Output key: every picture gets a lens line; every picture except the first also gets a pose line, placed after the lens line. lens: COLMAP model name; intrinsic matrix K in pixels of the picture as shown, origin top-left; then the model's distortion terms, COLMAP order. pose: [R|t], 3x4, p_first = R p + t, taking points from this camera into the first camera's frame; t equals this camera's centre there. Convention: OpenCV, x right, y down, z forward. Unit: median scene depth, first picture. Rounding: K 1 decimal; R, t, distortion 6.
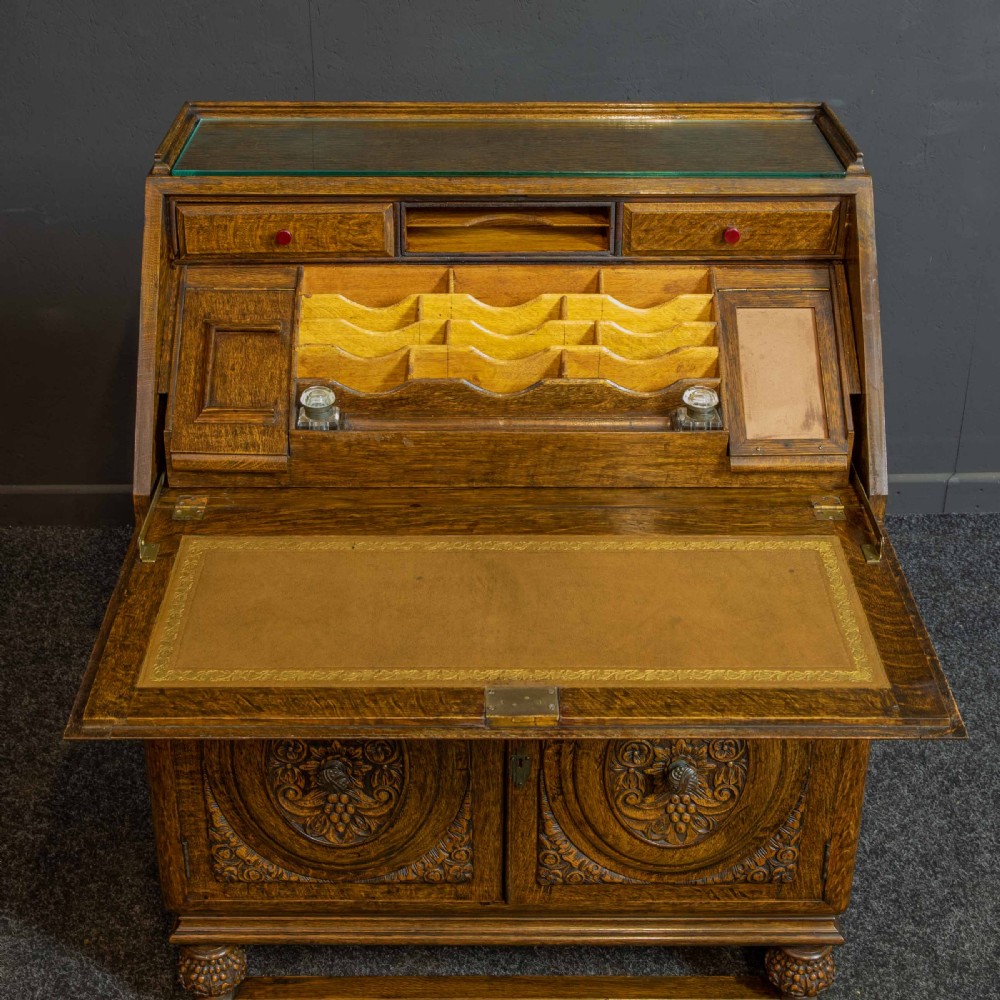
lens RADIAL K [[1580.8, 0, 459.8], [0, 1580.8, 416.8], [0, 0, 1]] dist [-0.023756, 0.000000]
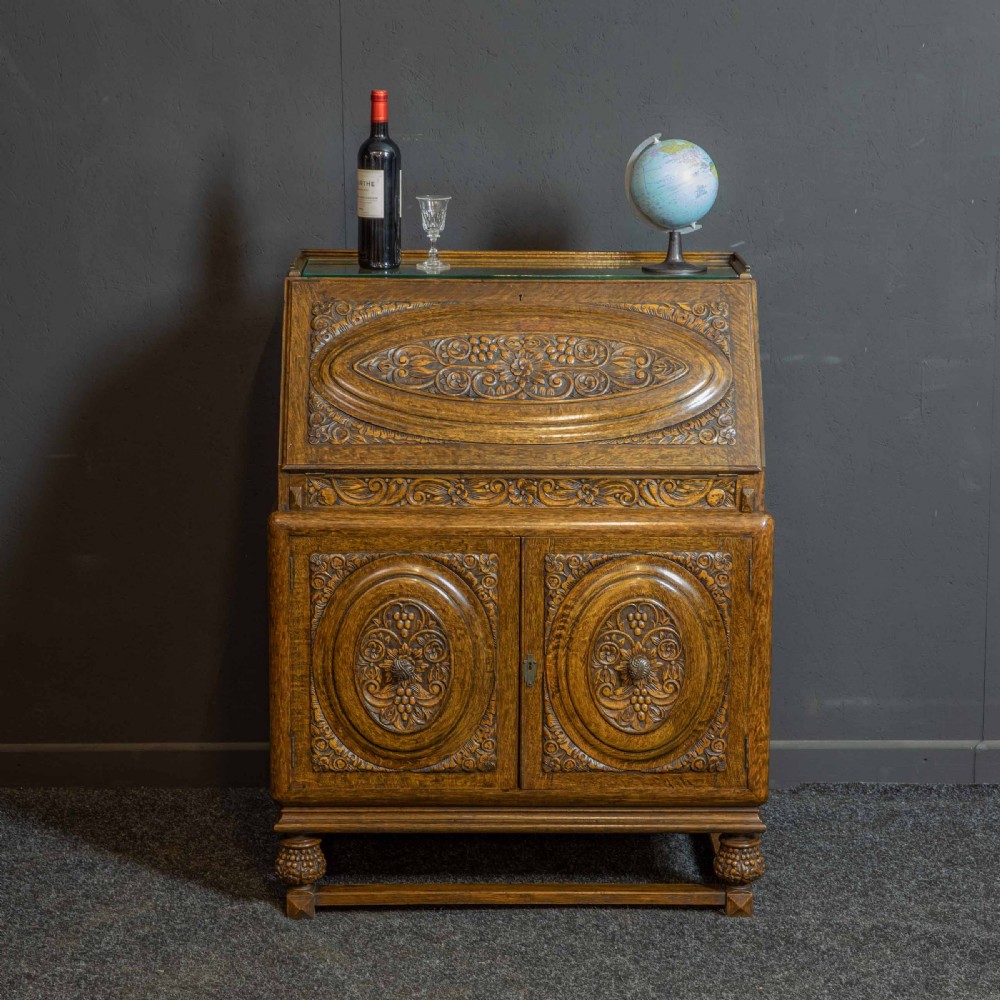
lens RADIAL K [[2672.9, 0, 501.2], [0, 2672.9, 493.5], [0, 0, 1]] dist [0.093104, 0.000000]
pose [[0.999777, 0.006292, 0.020144, -0.039208], [-0.000977, 0.967295, -0.253653, 0.694981], [-0.021081, 0.253576, 0.967086, -1.436074]]
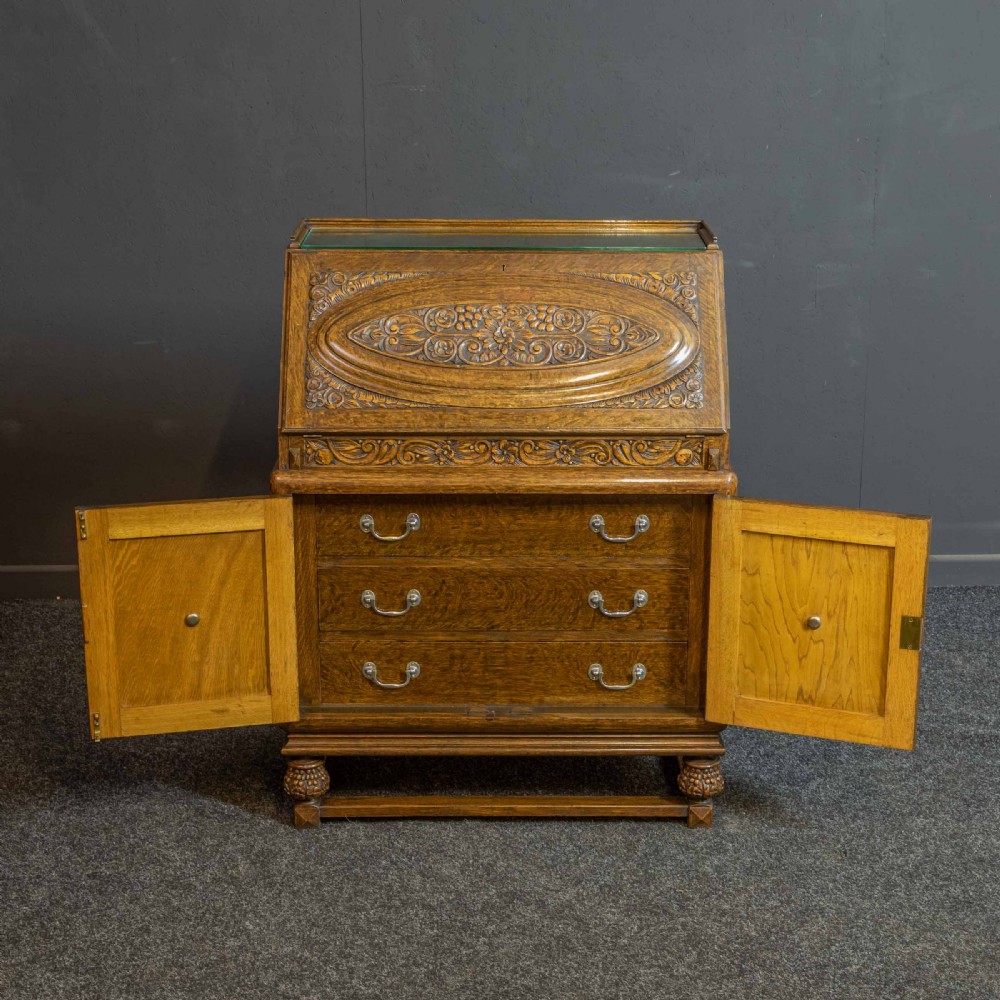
lens RADIAL K [[1847.8, 0, 485.5], [0, 1847.8, 526.1], [0, 0, 1]] dist [-0.031729, 0.000000]
pose [[0.999957, 0.003458, 0.008564, -0.004474], [-0.002122, 0.988472, -0.151390, 0.418949], [-0.008989, 0.151365, 0.988437, -0.856347]]
